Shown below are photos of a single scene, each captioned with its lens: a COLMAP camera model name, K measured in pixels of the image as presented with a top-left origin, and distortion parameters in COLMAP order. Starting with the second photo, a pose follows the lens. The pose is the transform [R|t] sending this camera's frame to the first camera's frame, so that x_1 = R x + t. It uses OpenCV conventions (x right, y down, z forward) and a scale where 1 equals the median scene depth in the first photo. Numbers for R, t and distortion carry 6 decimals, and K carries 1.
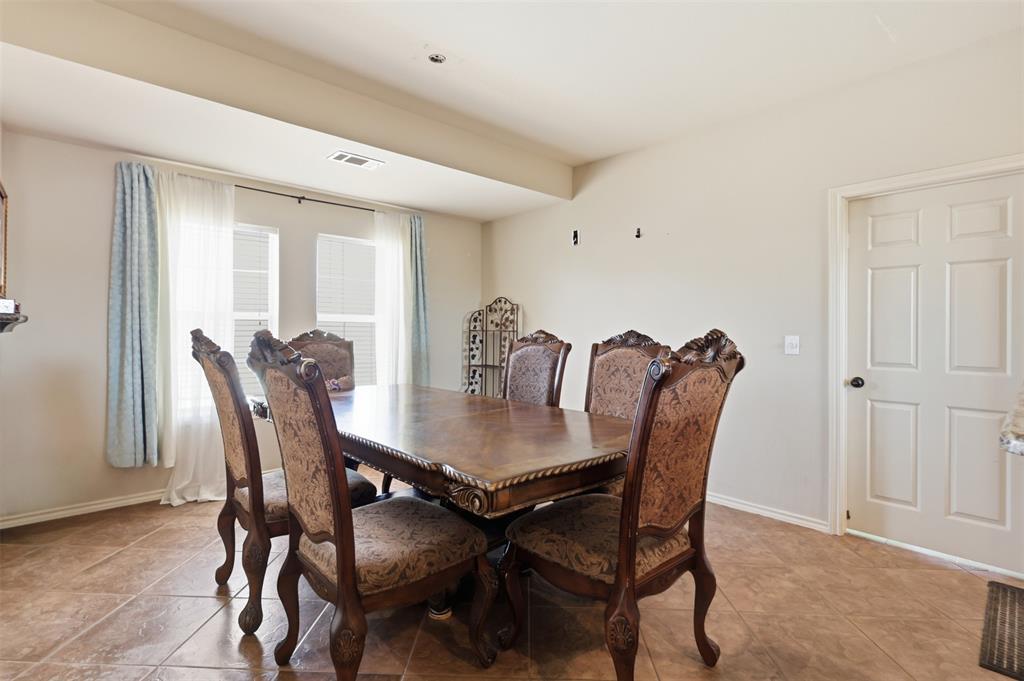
lens RADIAL K [[479.9, 0, 507.9], [0, 479.9, 332.5], [0, 0, 1]] dist [-0.002268, 0.000329]
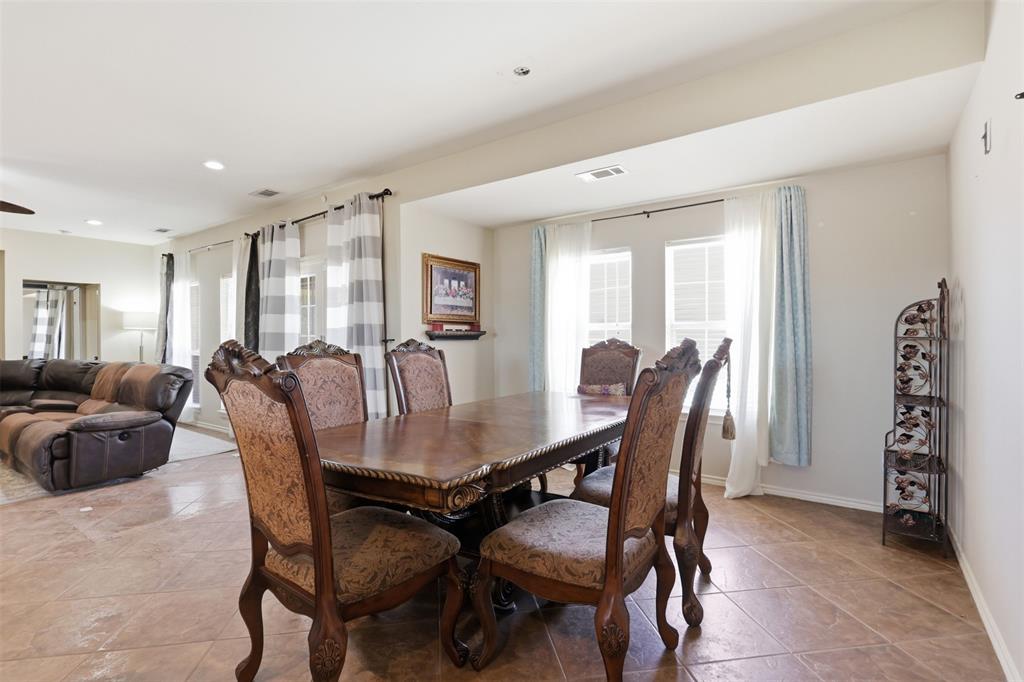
lens RADIAL K [[479.9, 0, 507.9], [0, 479.9, 333.0], [0, 0, 1]] dist [-0.002268, 0.000329]
pose [[0.197769, -0.013252, -0.980159, 0.537480], [-0.001816, 0.999902, -0.013885, -0.000855], [0.980247, 0.004526, 0.197725, 0.491555]]
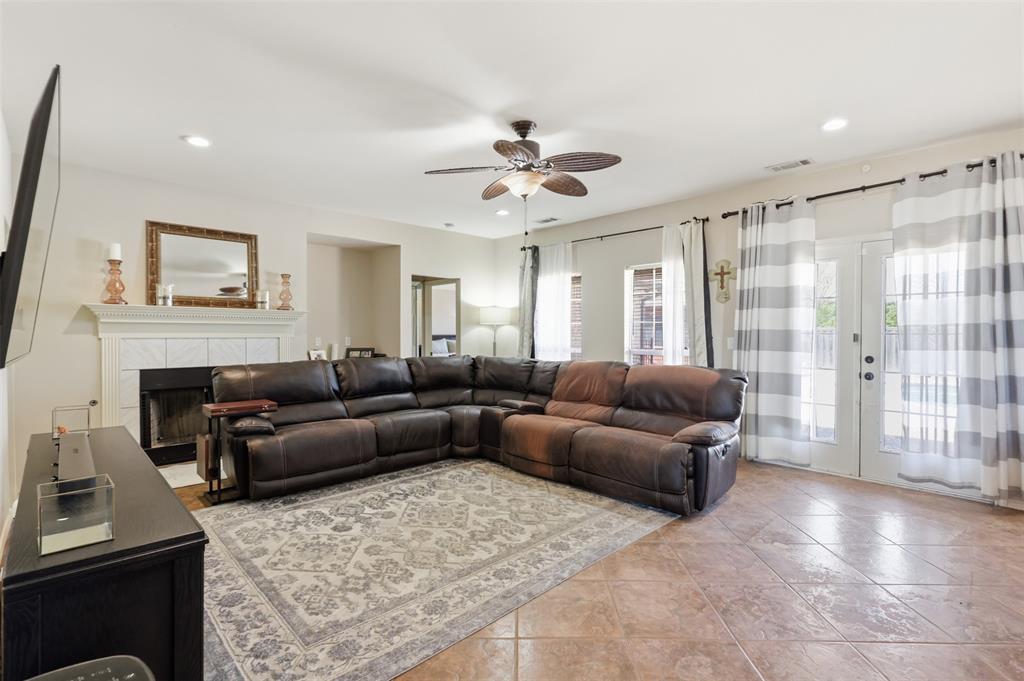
lens RADIAL K [[479.9, 0, 507.9], [0, 479.9, 332.5], [0, 0, 1]] dist [-0.002268, 0.000329]
pose [[0.016865, -0.004951, -0.999846, 0.240739], [-0.008241, 0.999953, -0.005091, -0.001326], [0.999824, 0.008325, 0.016823, -0.489038]]
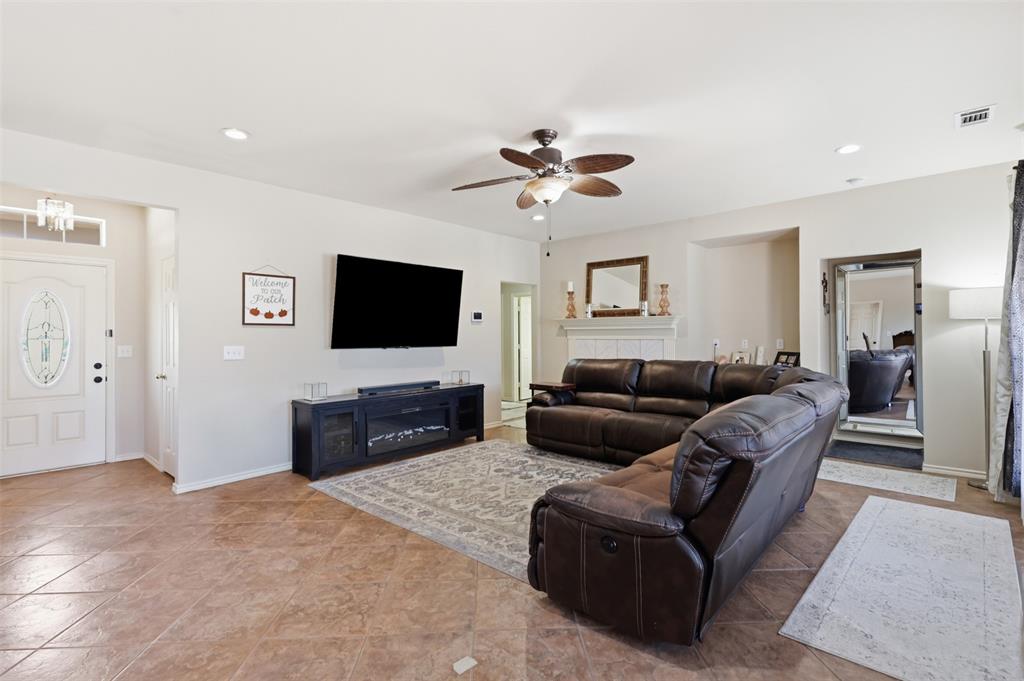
lens RADIAL K [[479.9, 0, 507.9], [0, 479.9, 332.5], [0, 0, 1]] dist [-0.002268, 0.000329]
pose [[-0.996178, 0.004886, -0.087204, -0.446929], [0.004450, 0.999977, 0.005184, -0.020859], [0.087227, 0.004776, -0.996177, 0.379074]]
